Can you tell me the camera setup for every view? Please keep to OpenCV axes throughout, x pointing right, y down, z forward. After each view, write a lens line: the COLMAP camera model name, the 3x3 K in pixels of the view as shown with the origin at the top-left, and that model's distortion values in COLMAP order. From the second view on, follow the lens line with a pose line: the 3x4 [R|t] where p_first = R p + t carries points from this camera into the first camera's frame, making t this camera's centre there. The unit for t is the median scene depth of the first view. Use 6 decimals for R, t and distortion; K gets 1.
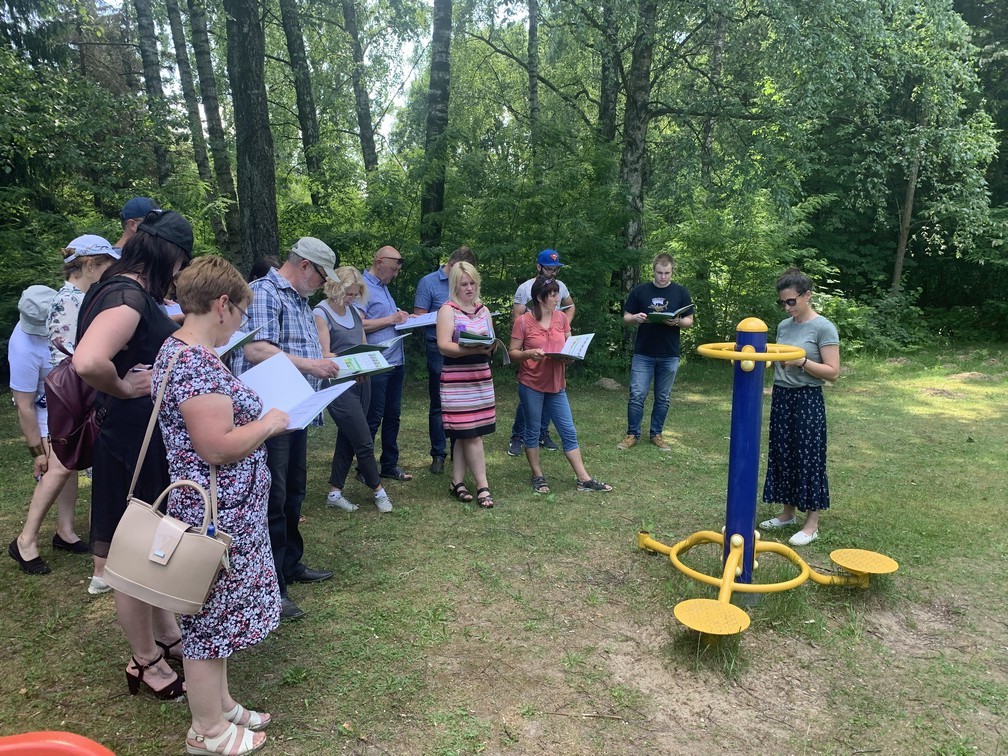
lens RADIAL K [[745.0, 0, 504.7], [0, 745.0, 378.2], [0, 0, 1]] dist [-0.004089, -0.001058]
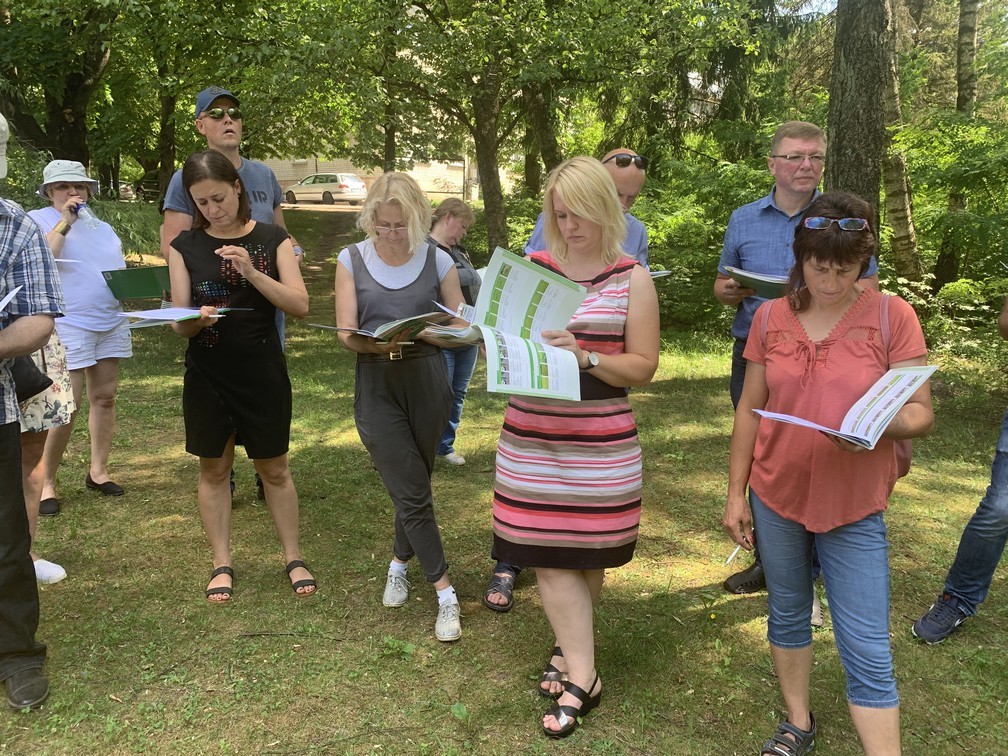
lens RADIAL K [[745.0, 0, 503.5], [0, 745.0, 377.4], [0, 0, 1]] dist [-0.004089, -0.001058]
pose [[0.520074, 0.175938, -0.835804, 0.130863], [-0.138377, 0.982983, 0.120815, -0.034486], [0.842837, 0.052823, 0.535570, 0.366332]]
